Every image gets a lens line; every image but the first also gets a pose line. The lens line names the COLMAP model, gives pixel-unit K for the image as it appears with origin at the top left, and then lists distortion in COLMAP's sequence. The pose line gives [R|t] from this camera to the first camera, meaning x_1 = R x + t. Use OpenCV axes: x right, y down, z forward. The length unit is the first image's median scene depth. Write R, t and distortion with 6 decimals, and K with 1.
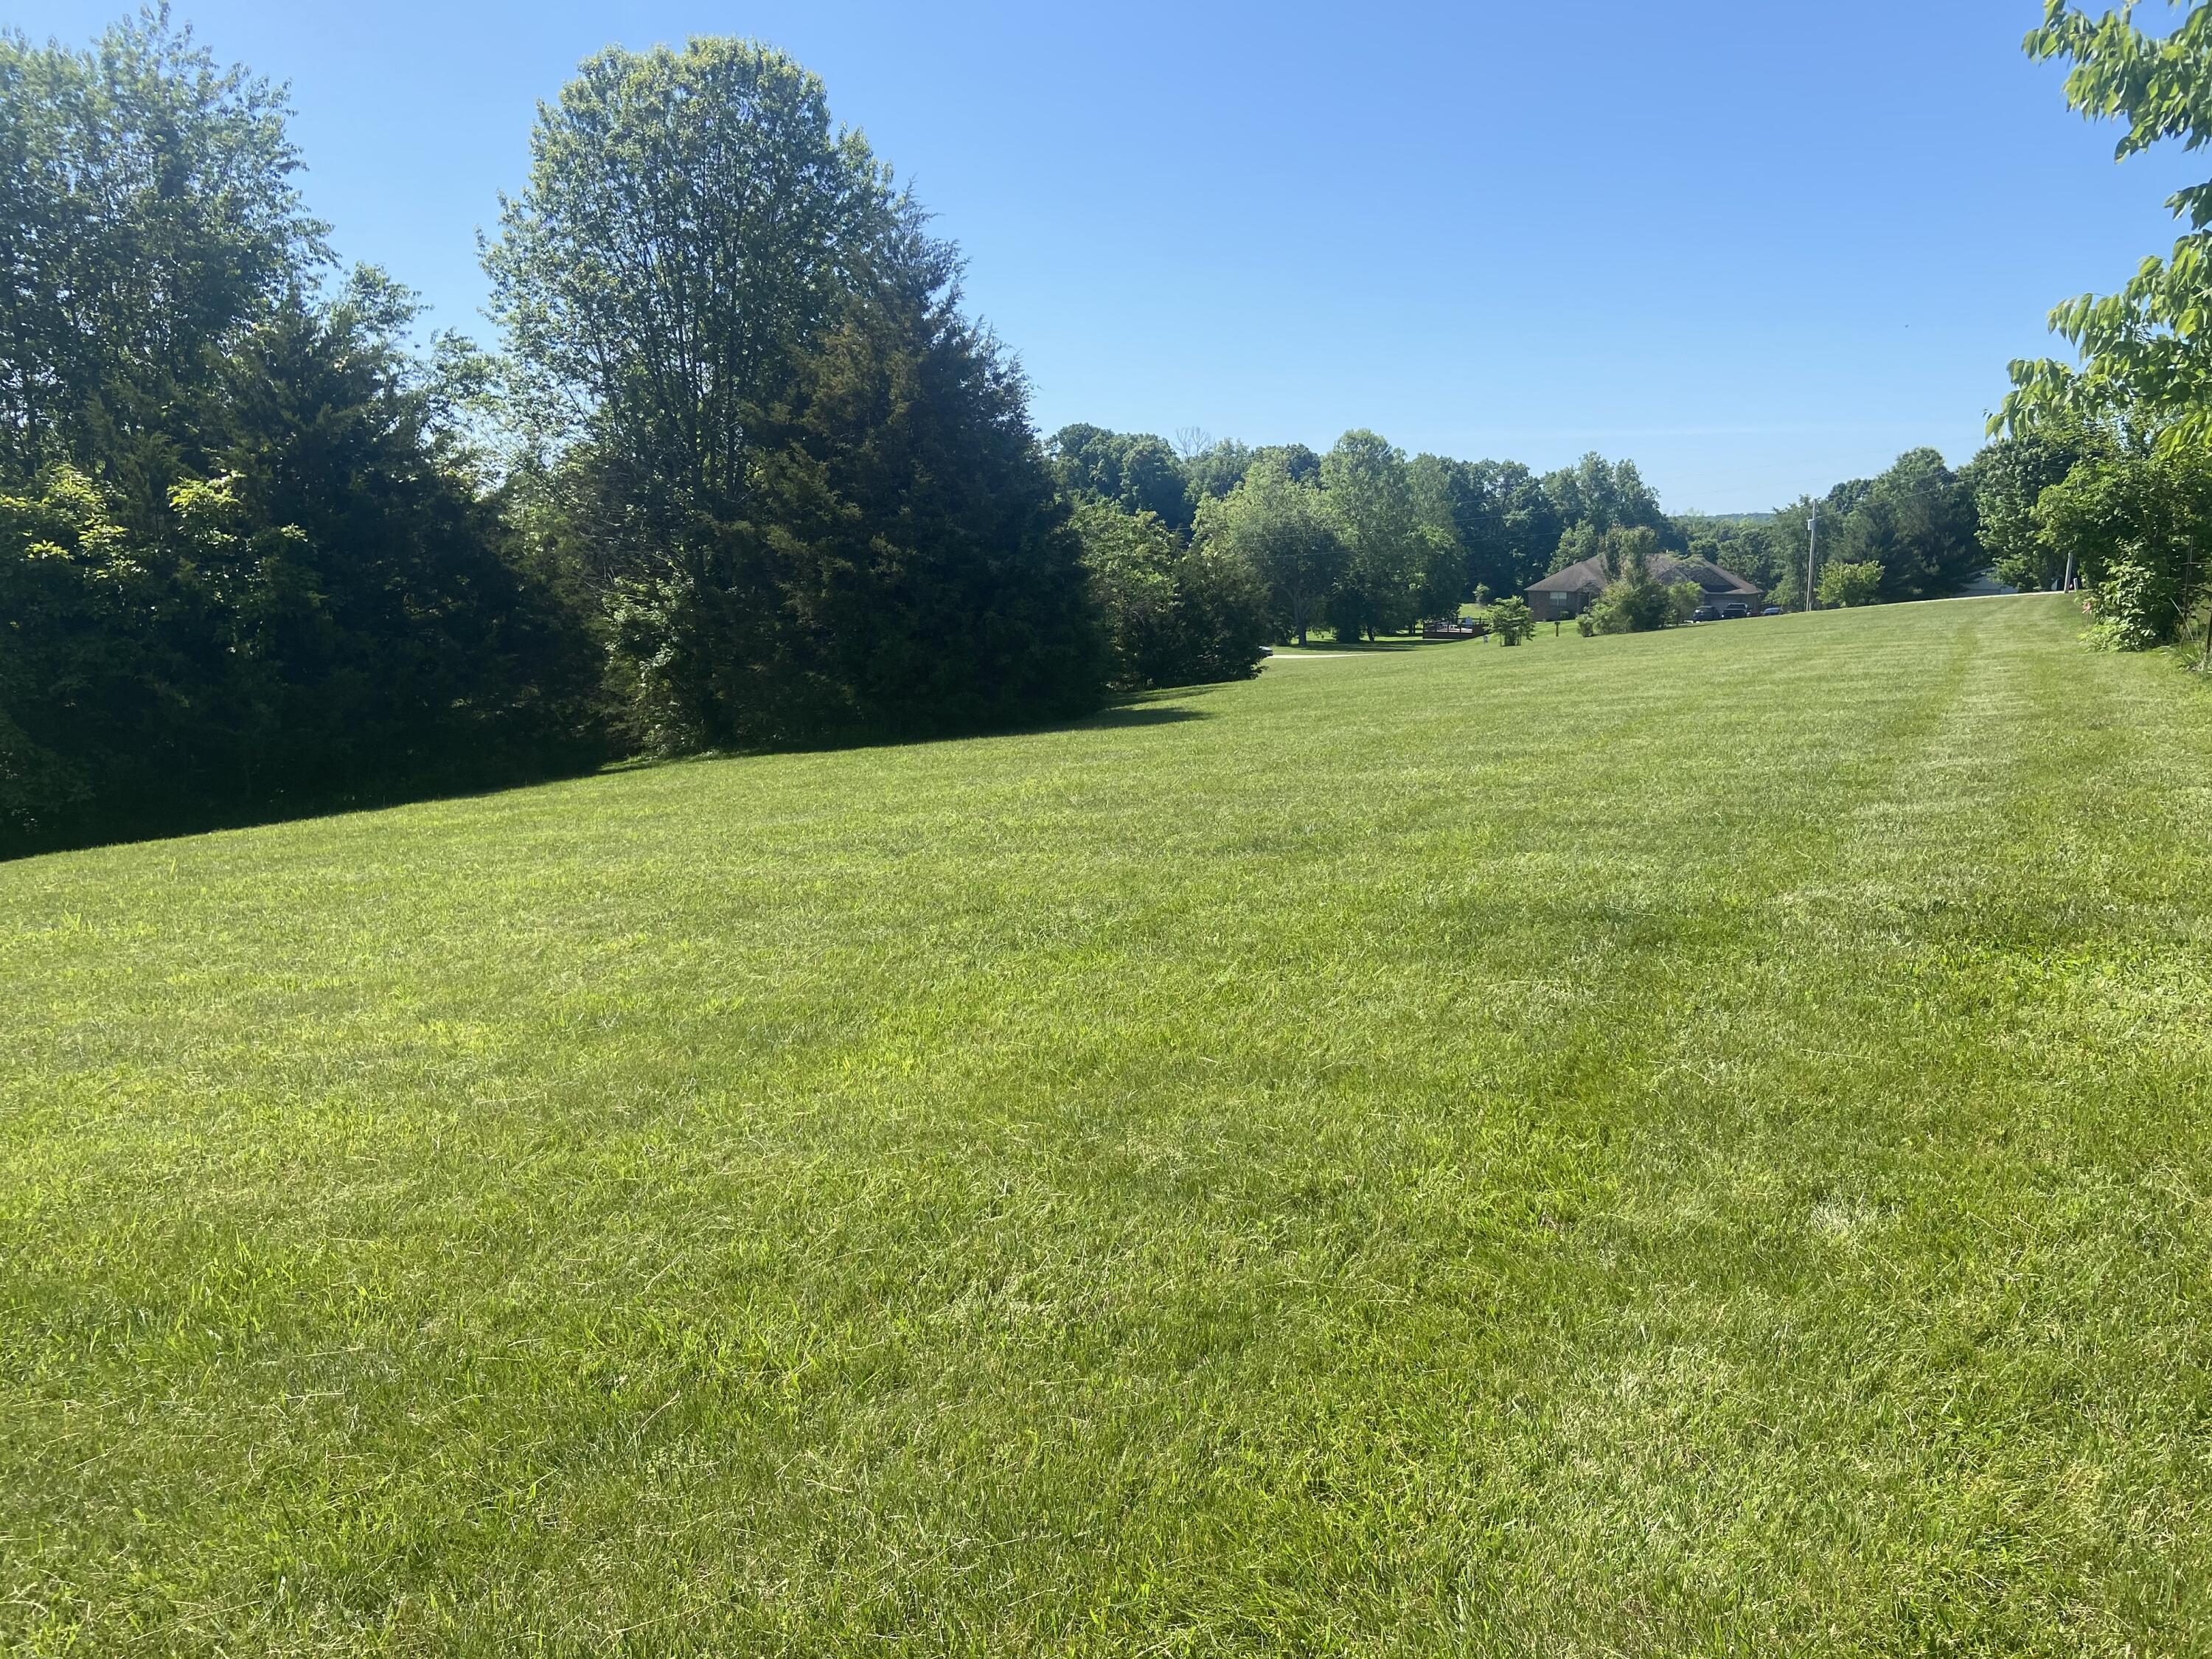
lens RADIAL K [[1666.8, 0, 1106.0], [0, 1666.8, 829.5], [0, 0, 1]] dist [-0.000093, -0.000927]
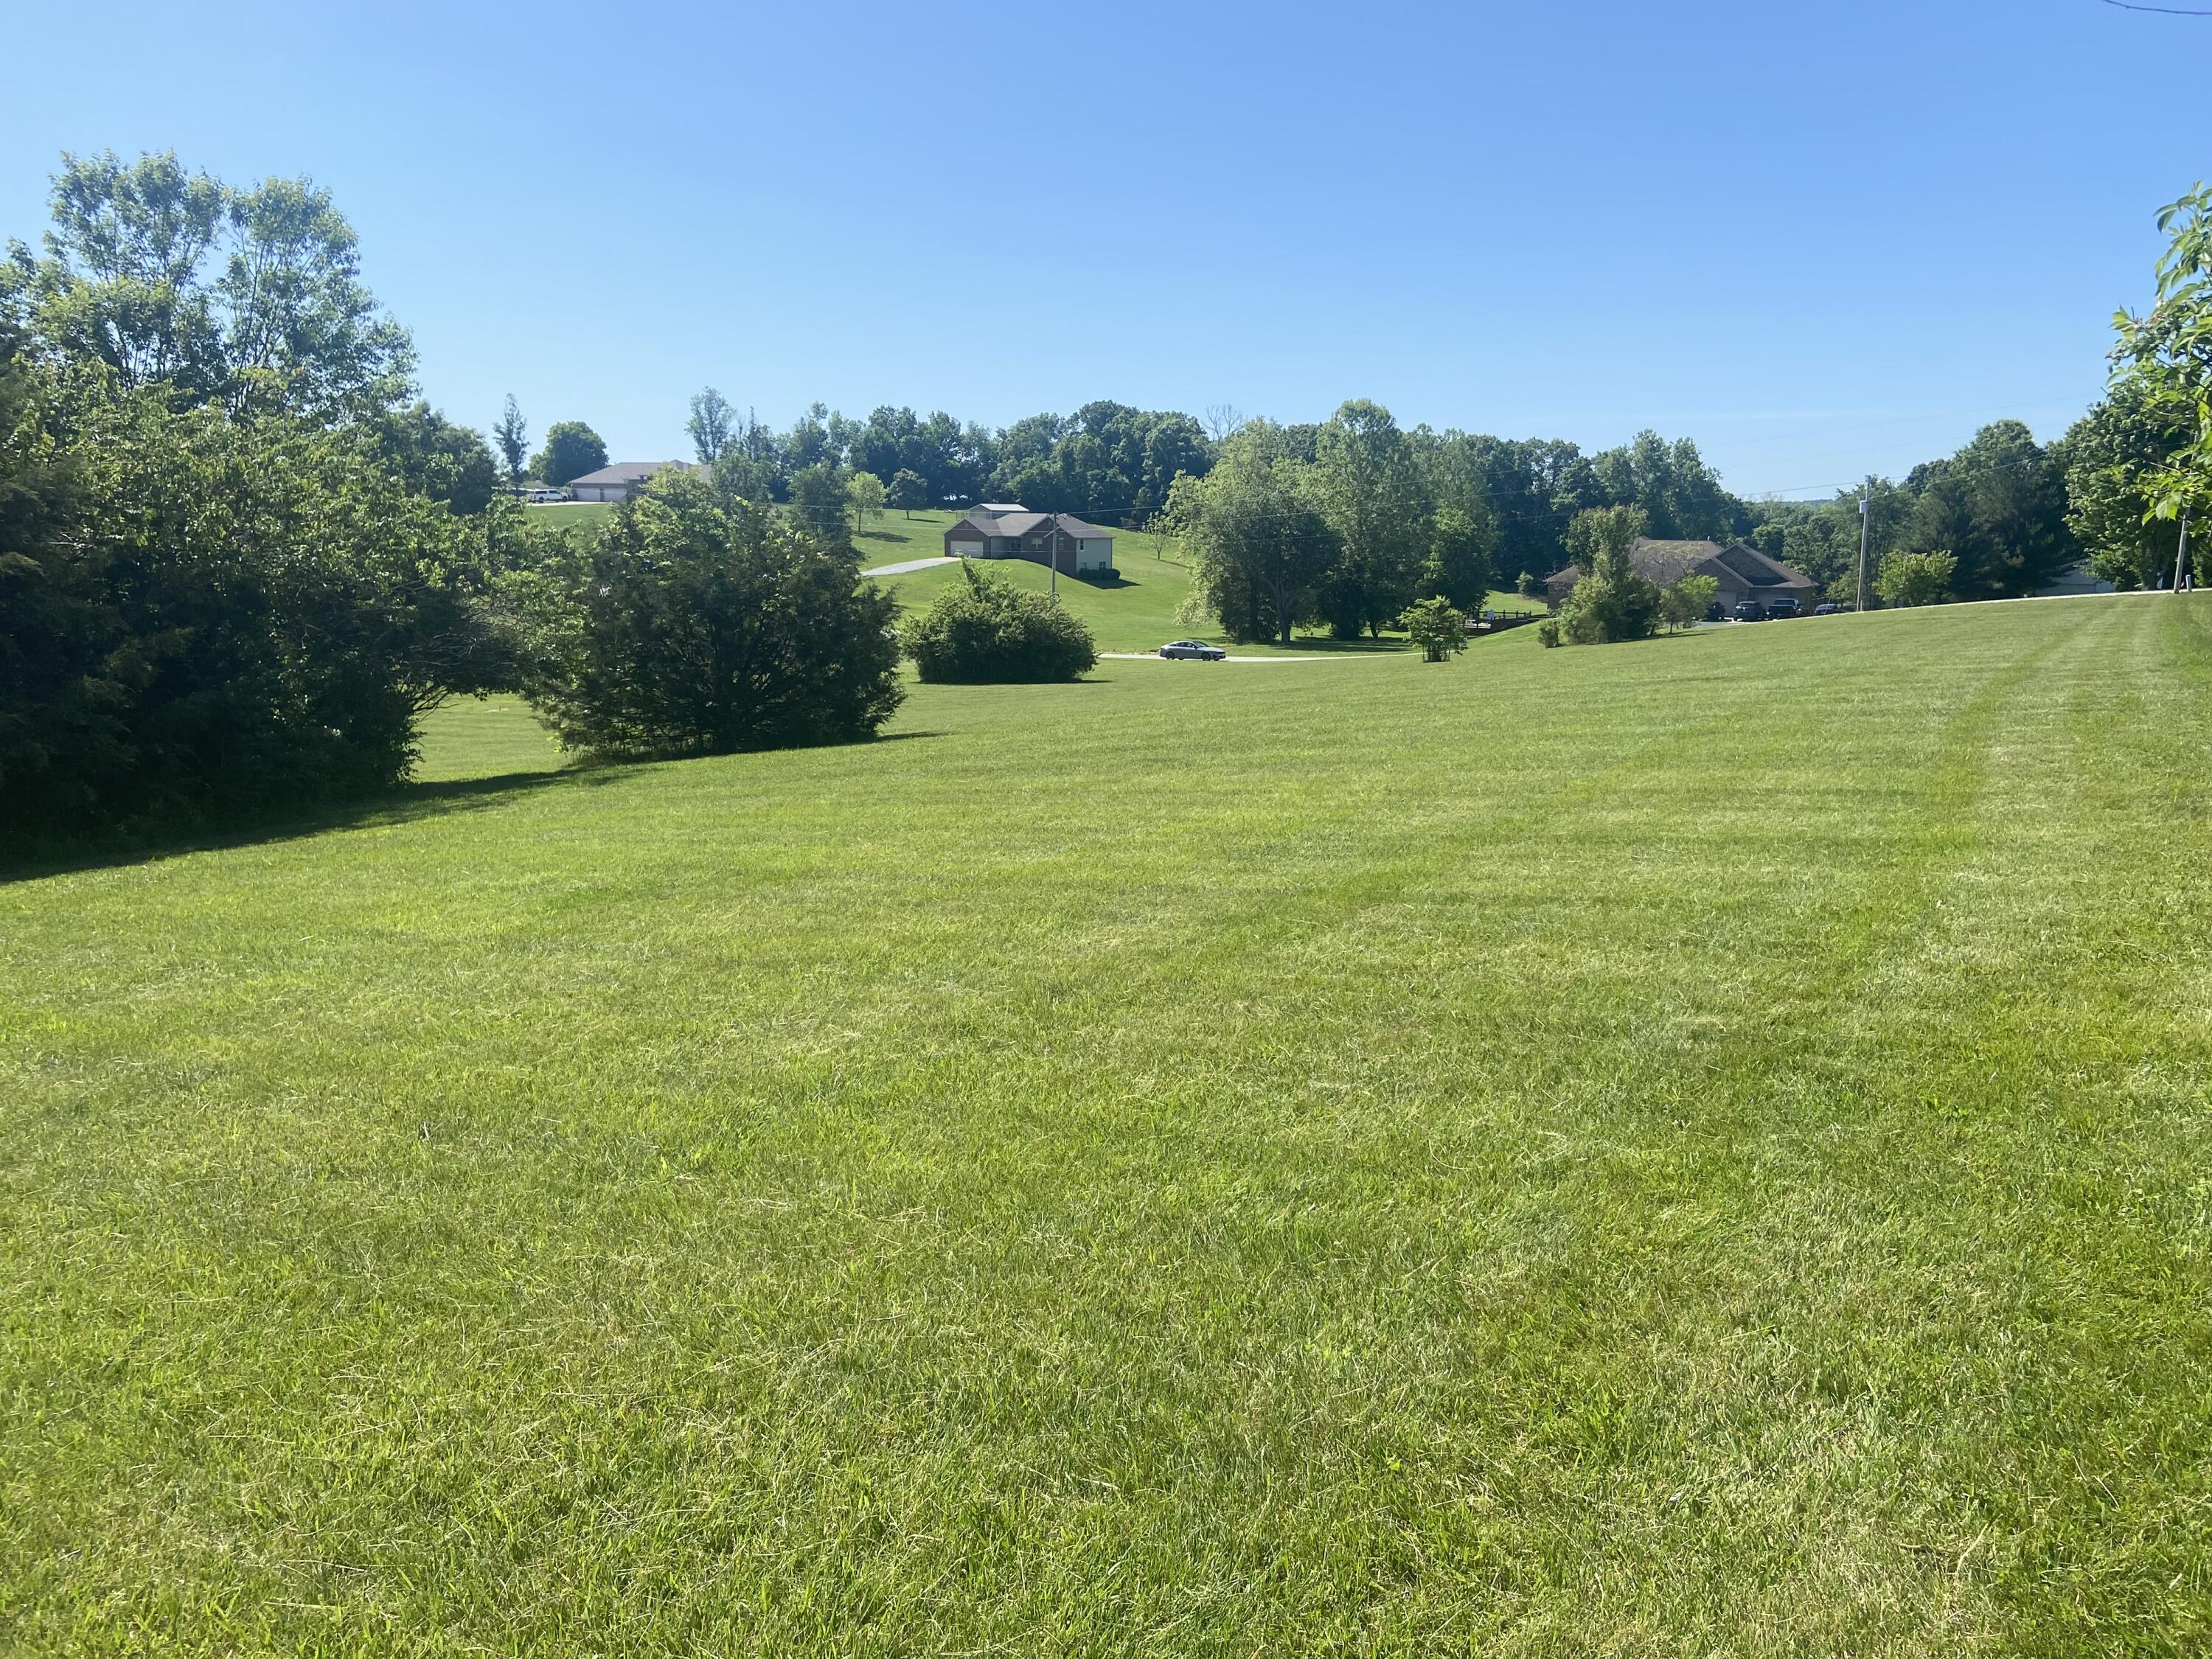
lens RADIAL K [[1665.8, 0, 1096.8], [0, 1665.8, 822.3], [0, 0, 1]] dist [0.003119, -0.036648]
pose [[0.998721, 0.011067, -0.049326, 0.057534], [-0.010829, 0.999928, 0.005073, -0.017627], [0.049379, -0.004533, 0.998770, 0.104630]]
